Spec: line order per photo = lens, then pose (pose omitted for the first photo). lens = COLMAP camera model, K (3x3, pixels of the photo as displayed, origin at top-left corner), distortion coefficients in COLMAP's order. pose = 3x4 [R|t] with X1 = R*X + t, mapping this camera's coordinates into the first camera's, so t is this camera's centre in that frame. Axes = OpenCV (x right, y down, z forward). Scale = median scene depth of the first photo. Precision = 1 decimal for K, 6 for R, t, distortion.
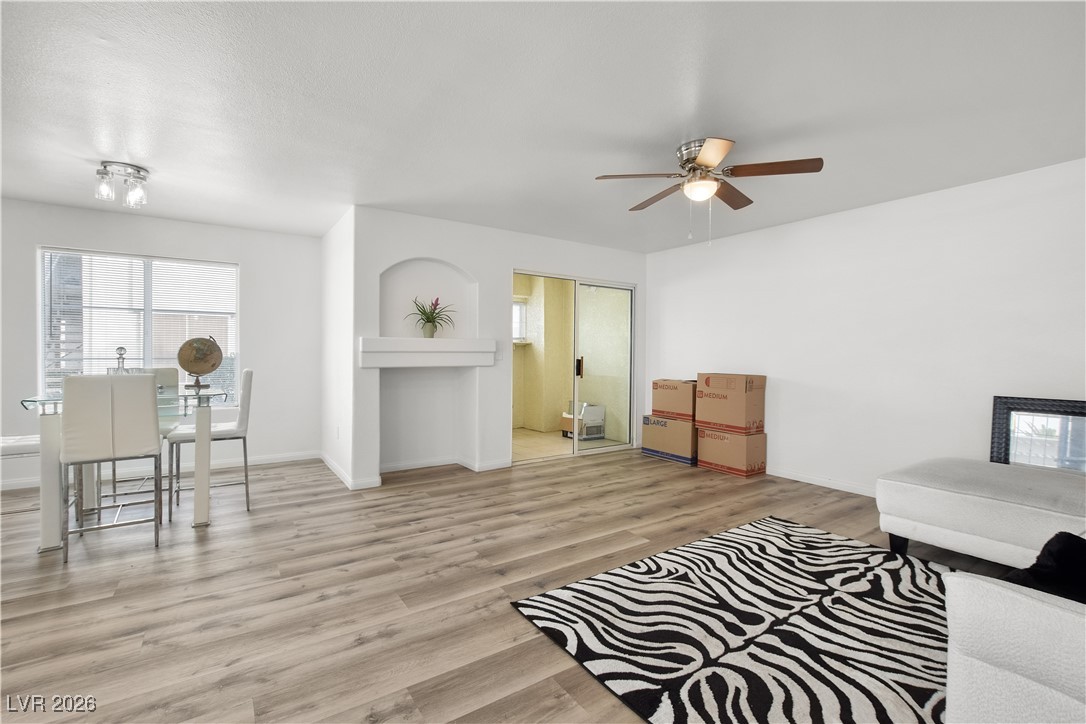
lens RADIAL K [[472.2, 0, 534.3], [0, 472.2, 354.9], [0, 0, 1]] dist [-0.003116, -0.000139]
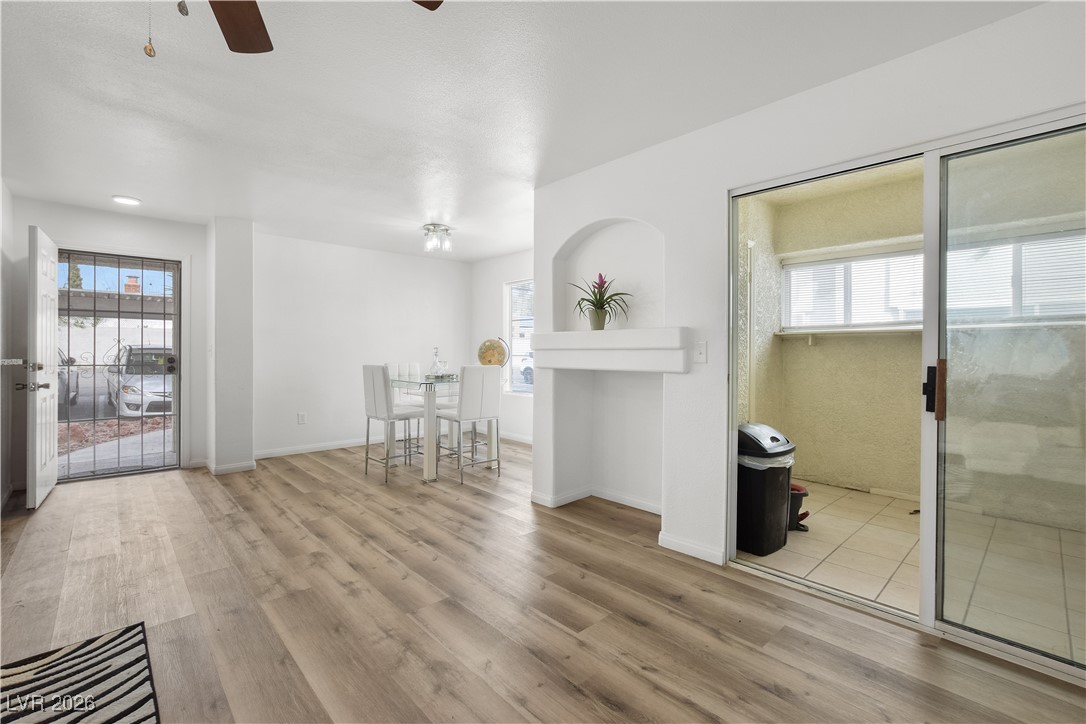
lens RADIAL K [[472.2, 0, 534.3], [0, 472.2, 354.9], [0, 0, 1]] dist [-0.003116, -0.000139]
pose [[0.173863, 0.001919, -0.984768, 0.849535], [-0.006866, 0.999976, 0.000736, 0.003048], [0.984746, 0.006634, 0.173872, 1.381602]]
